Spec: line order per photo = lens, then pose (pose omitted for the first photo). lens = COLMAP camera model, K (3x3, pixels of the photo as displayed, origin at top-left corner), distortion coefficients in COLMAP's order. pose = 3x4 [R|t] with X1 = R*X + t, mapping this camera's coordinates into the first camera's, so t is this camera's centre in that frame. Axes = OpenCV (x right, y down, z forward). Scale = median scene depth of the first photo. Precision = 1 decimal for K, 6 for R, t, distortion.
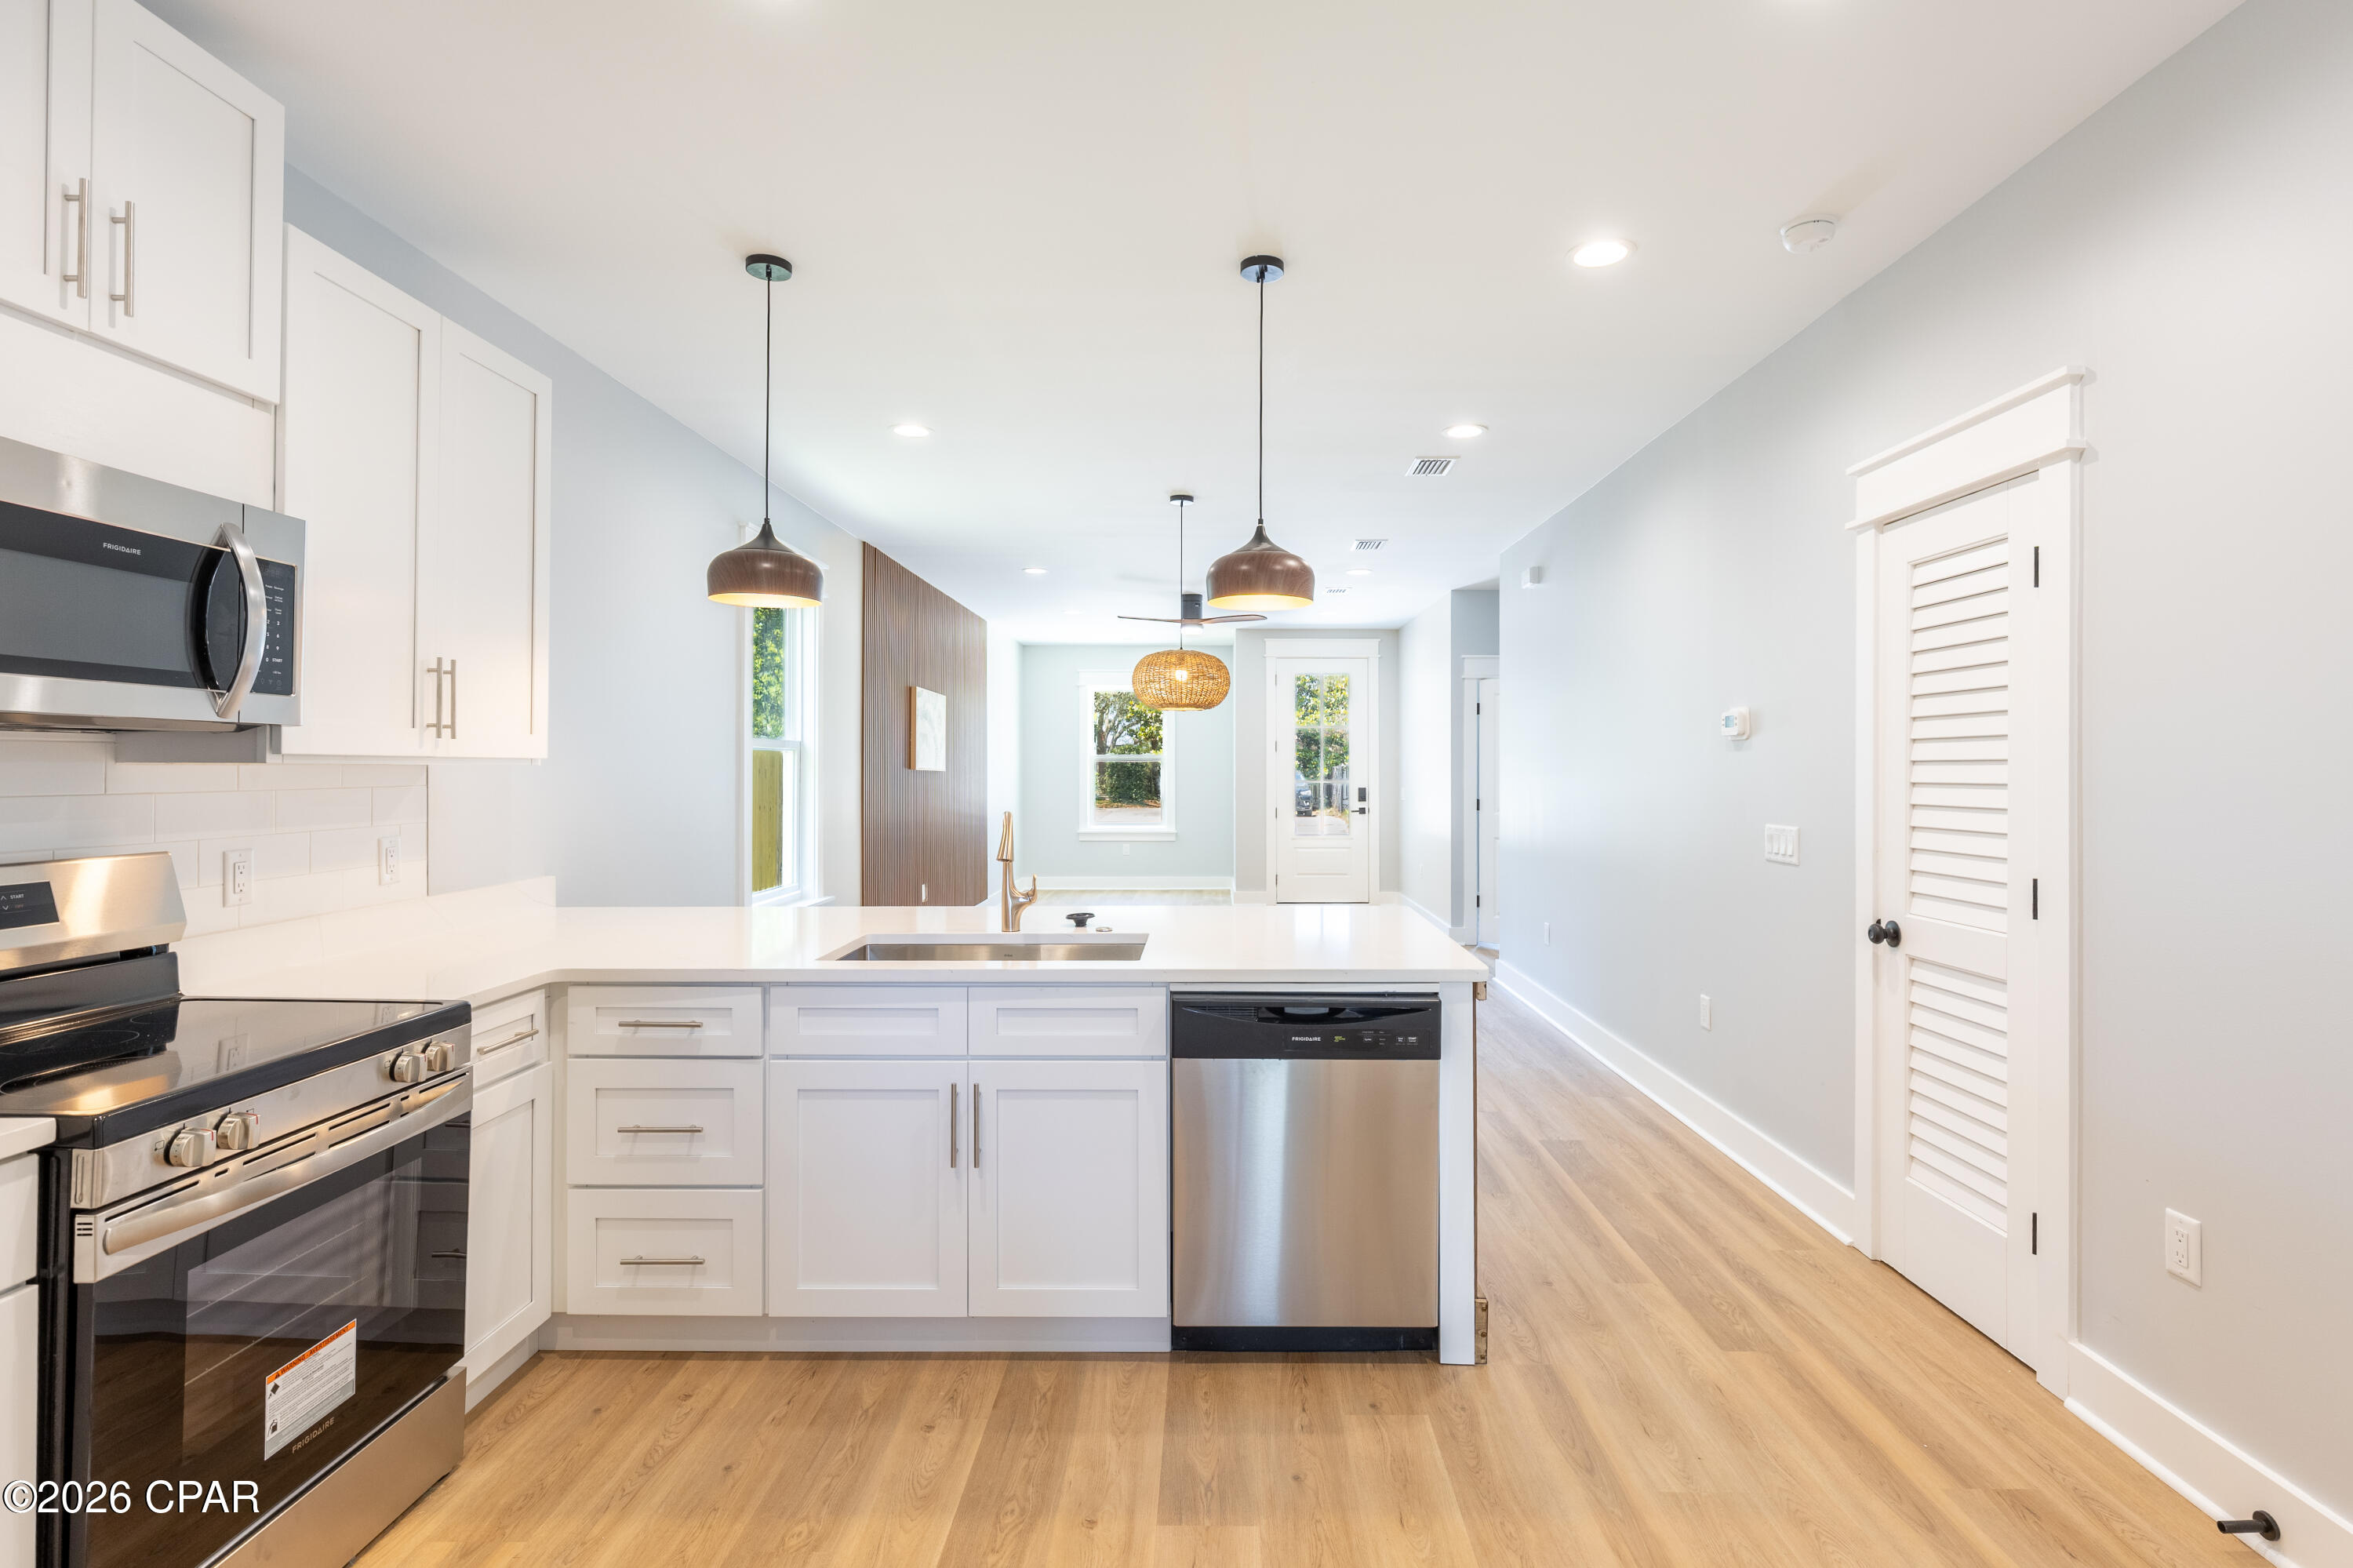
lens RADIAL K [[1153.7, 0, 1176.2], [0, 1153.7, 763.0], [0, 0, 1]] dist [-0.000387, -0.000030]
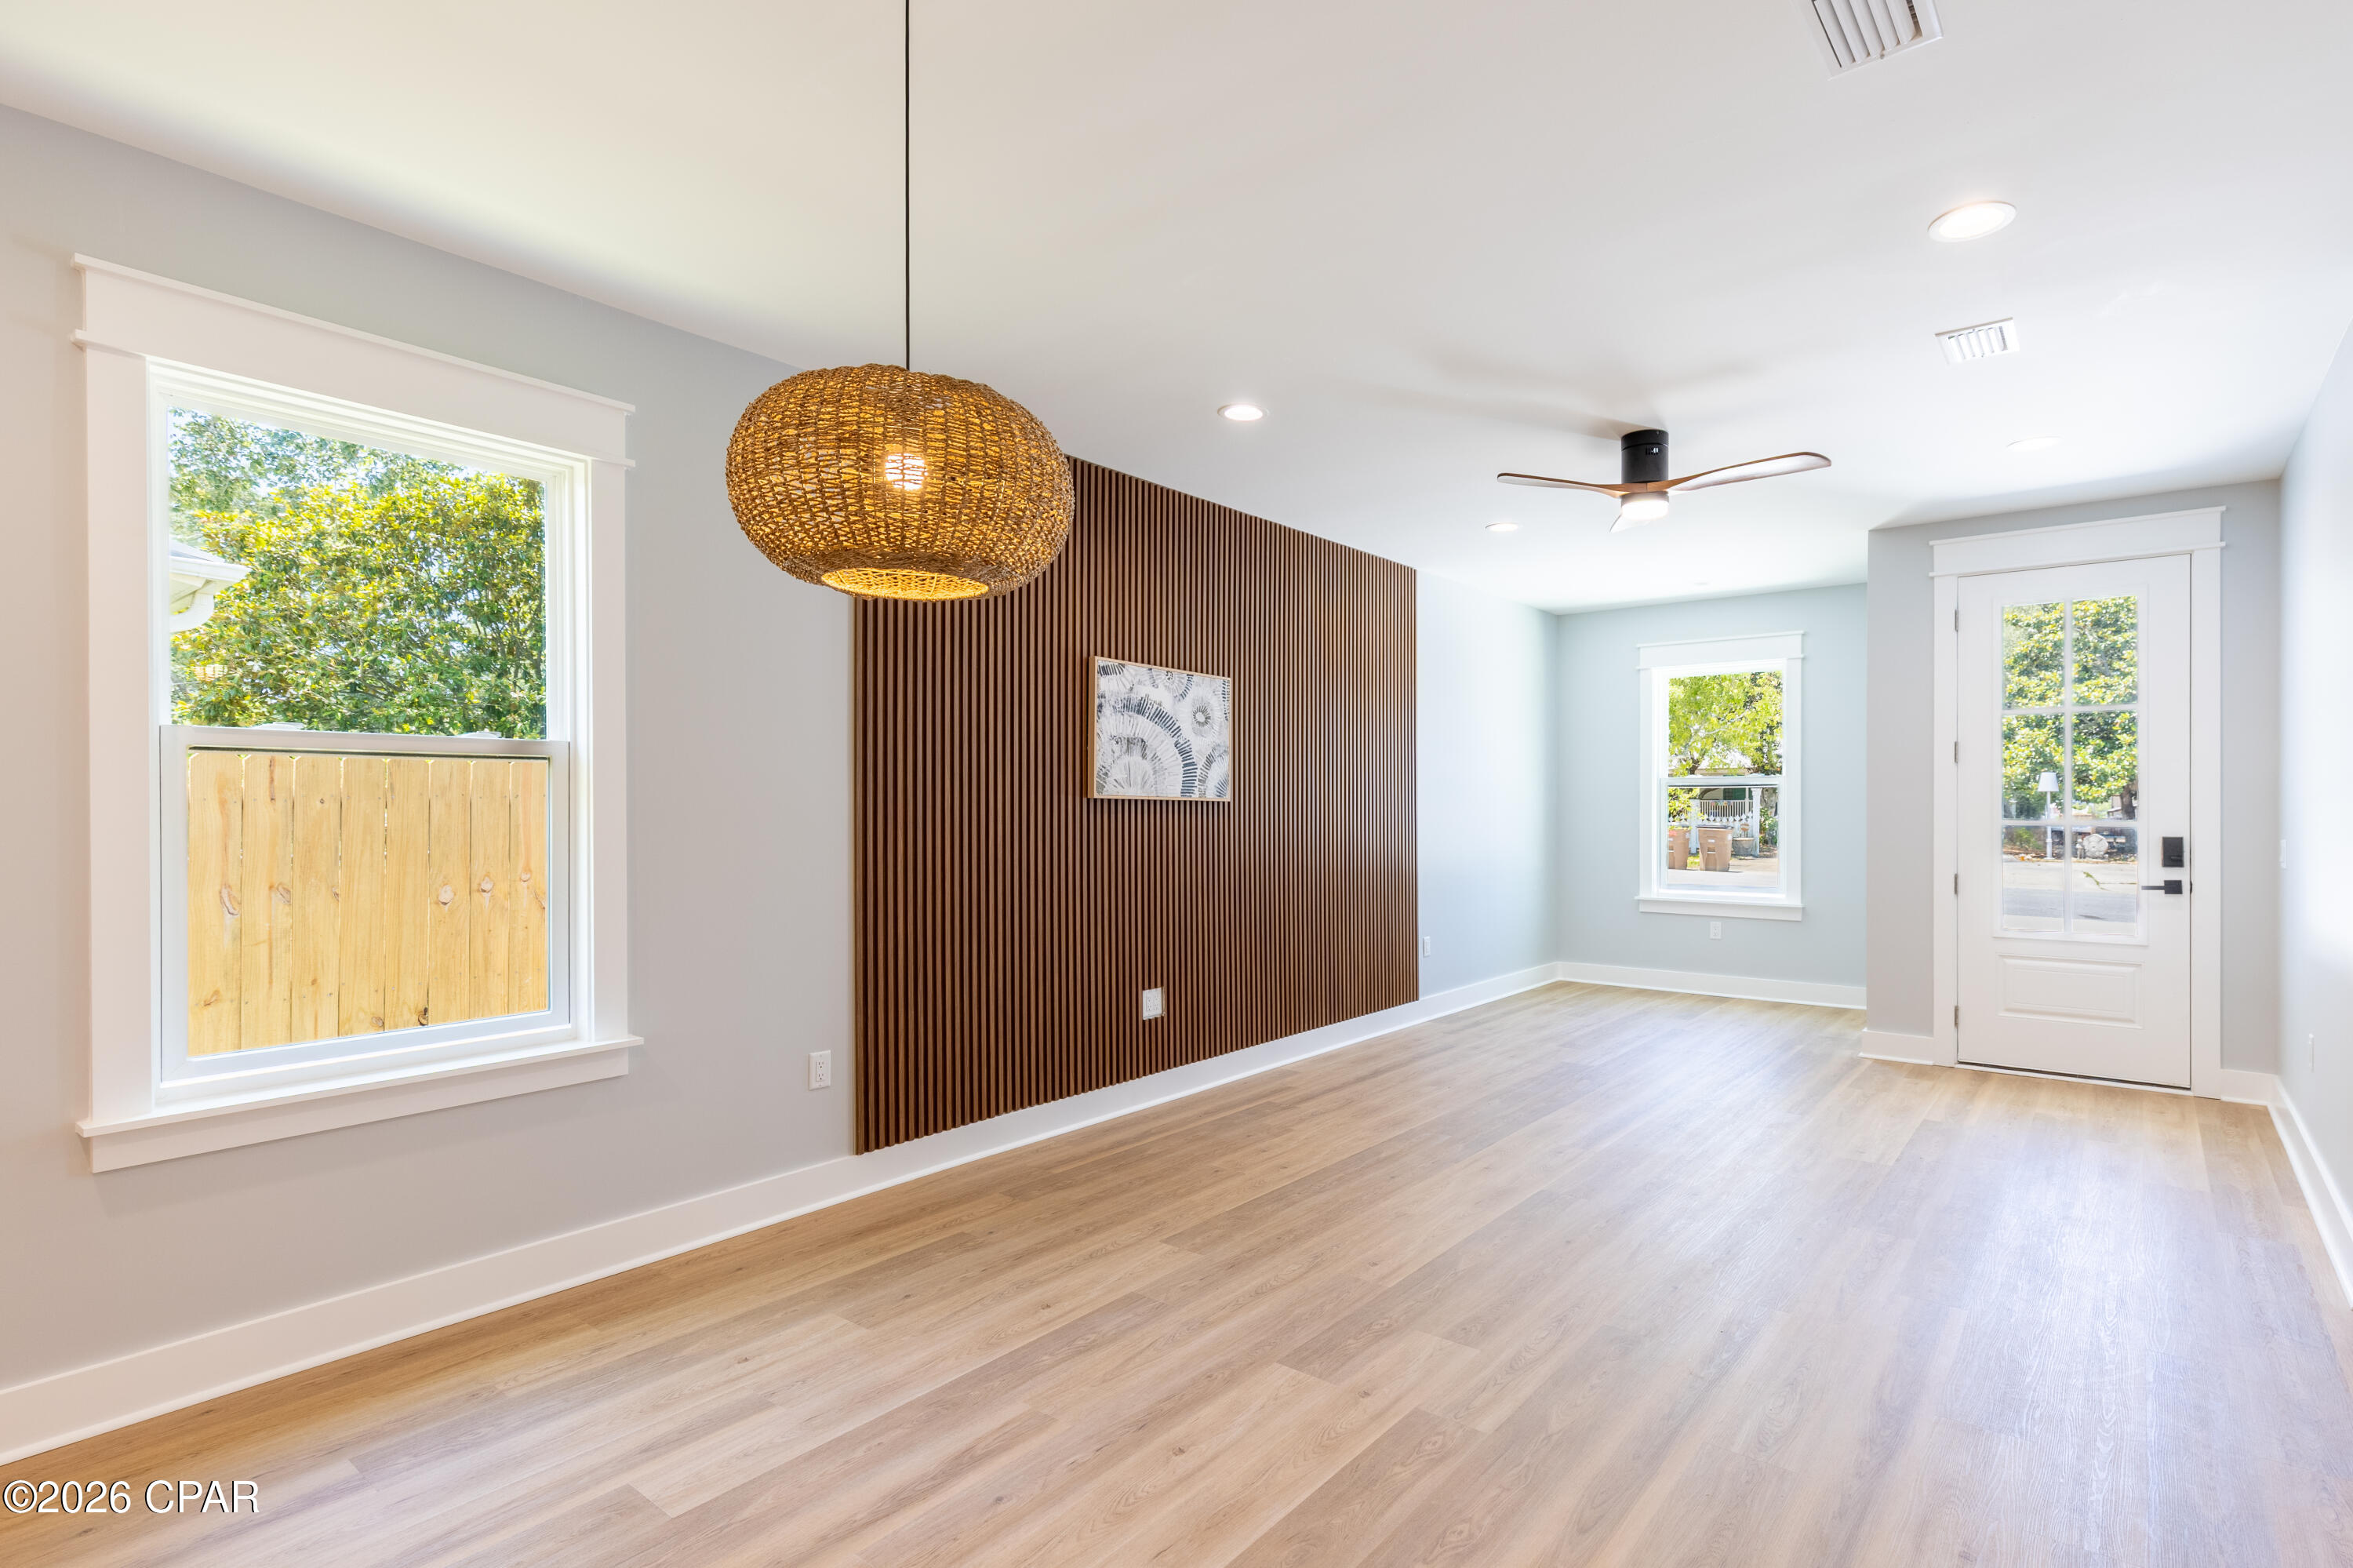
lens RADIAL K [[1131.4, 0, 1254.3], [0, 1131.4, 808.7], [0, 0, 1]] dist [0.004498, 0.000432]
pose [[0.806622, 0.001269, -0.591066, 0.178289], [0.003721, 0.999967, 0.007226, 0.007806], [0.591055, -0.008028, 0.806591, 0.568567]]
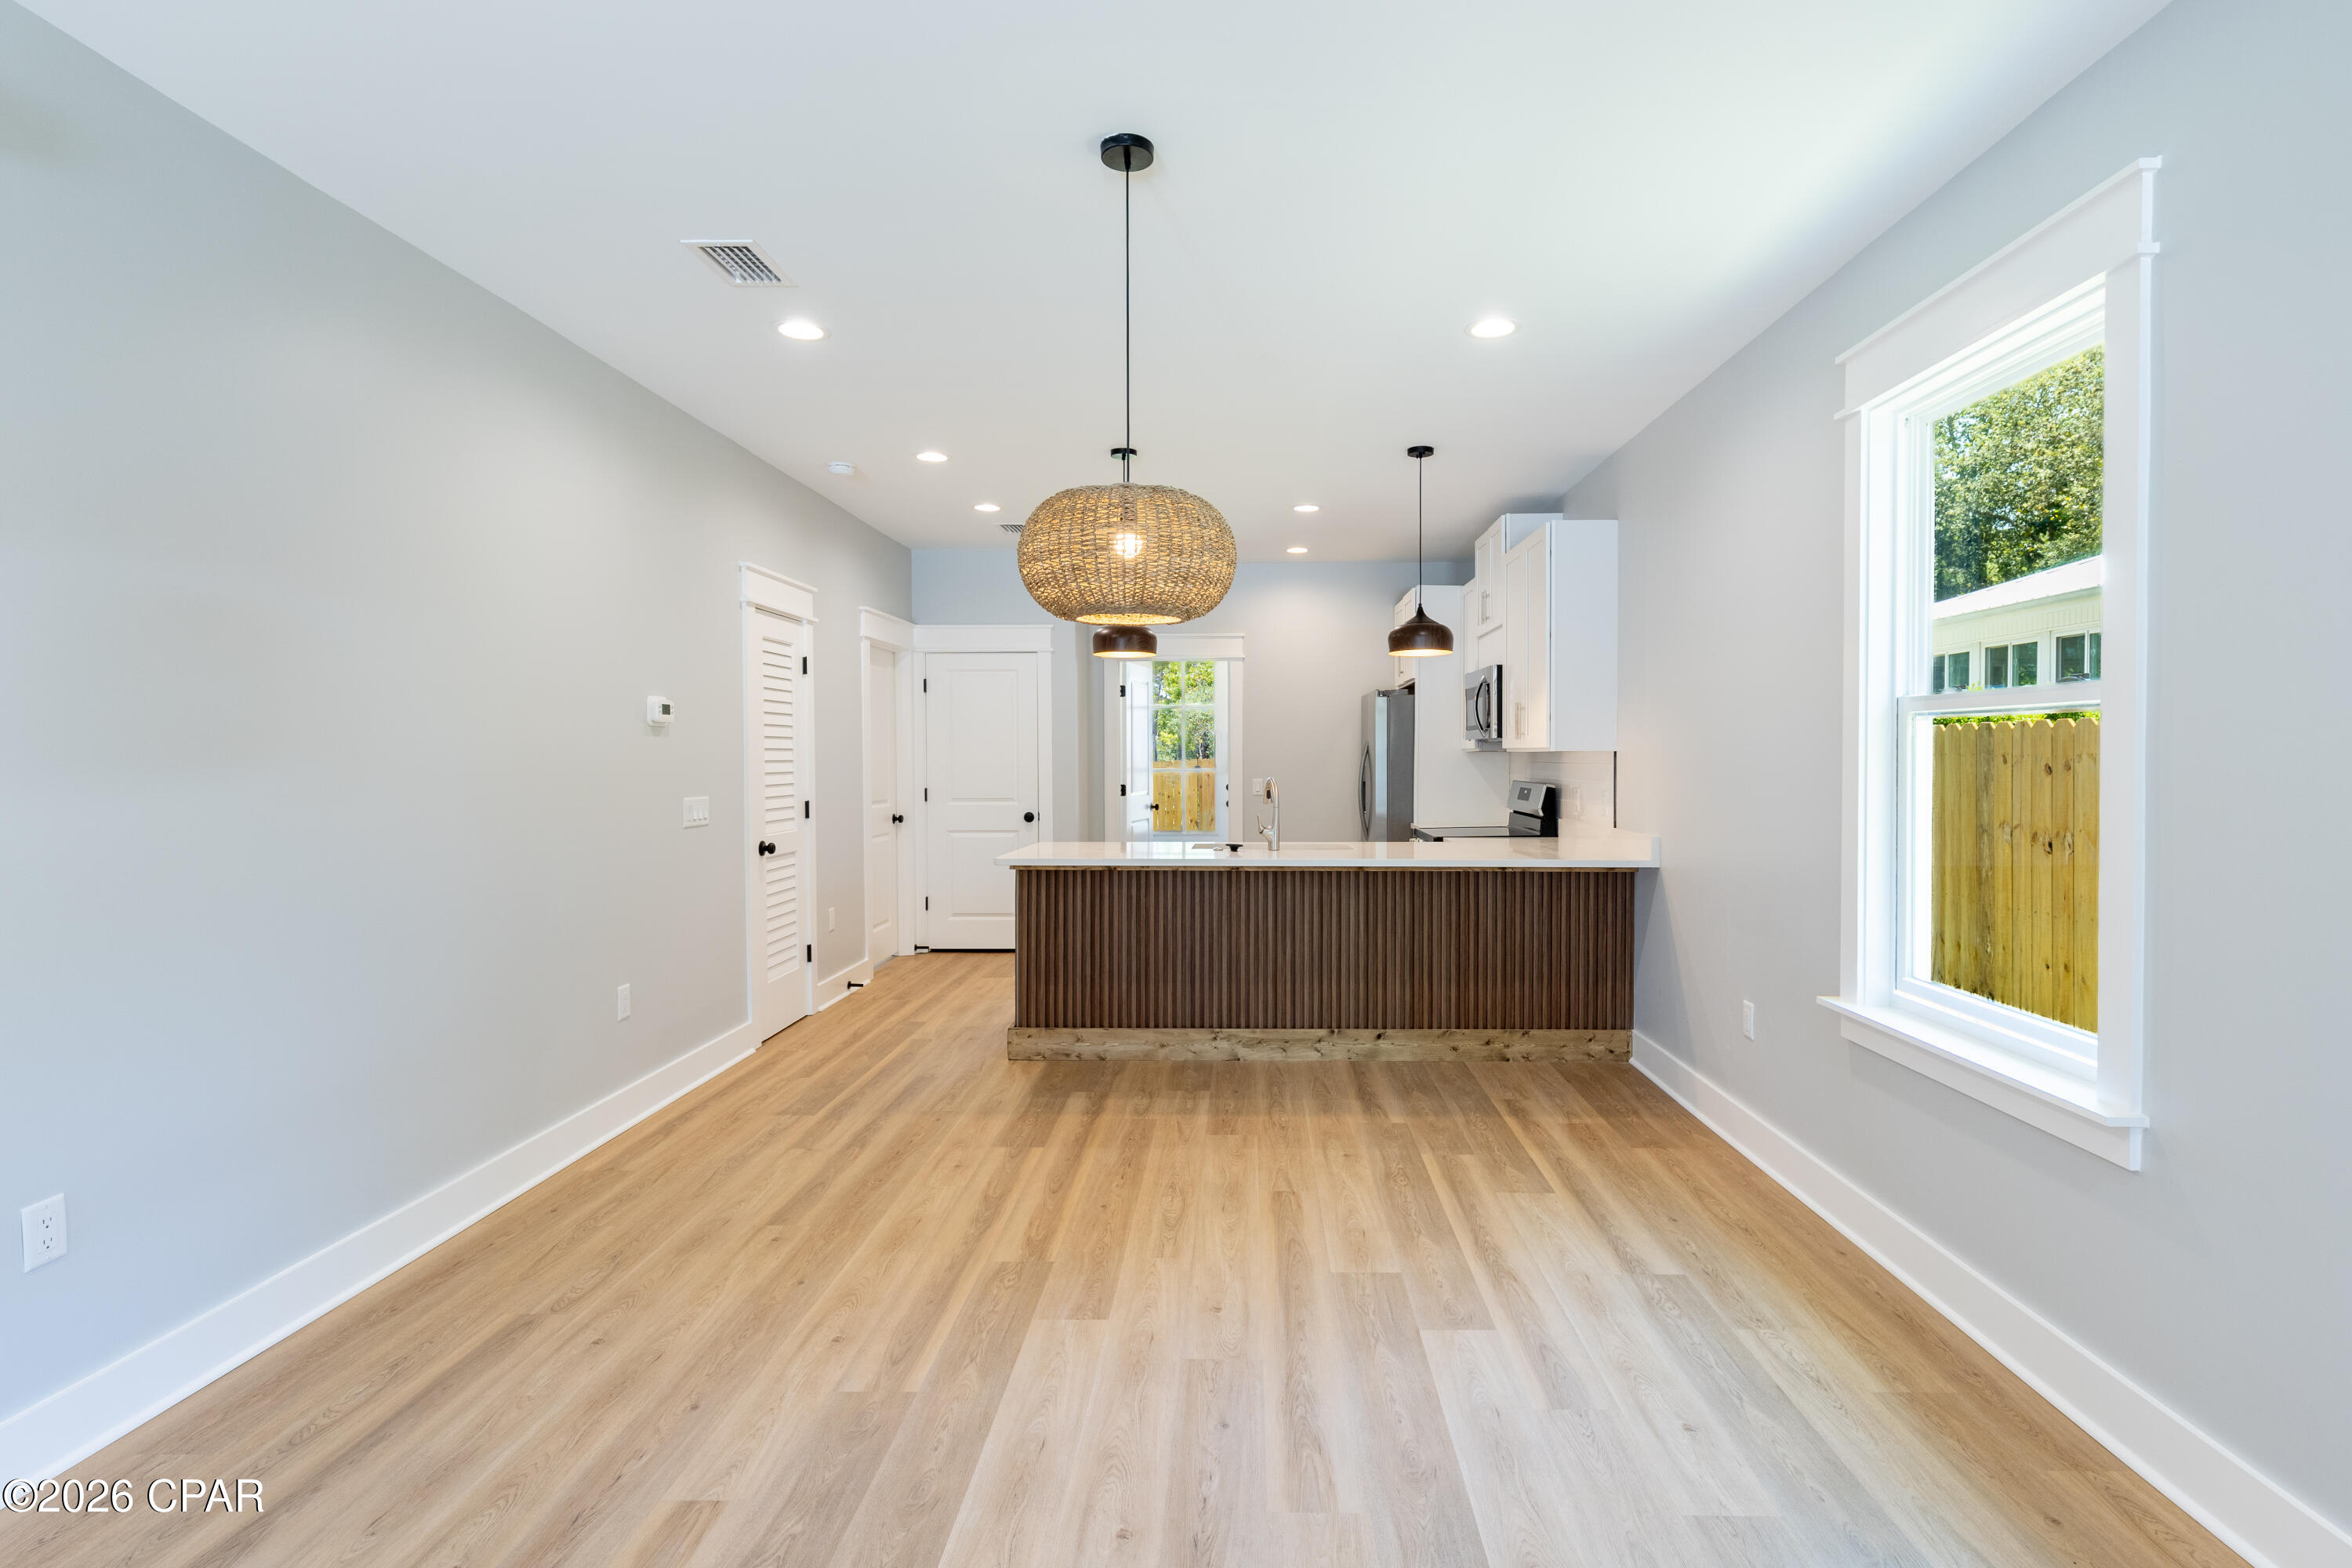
lens RADIAL K [[1139.6, 0, 1258.7], [0, 1139.6, 783.2], [0, 0, 1]] dist [0.001021, -0.000461]
pose [[-0.999124, 0.001464, -0.041825, -0.019037], [0.000693, 0.999830, 0.018446, 0.007272], [0.041845, 0.018401, -0.998955, 1.015050]]
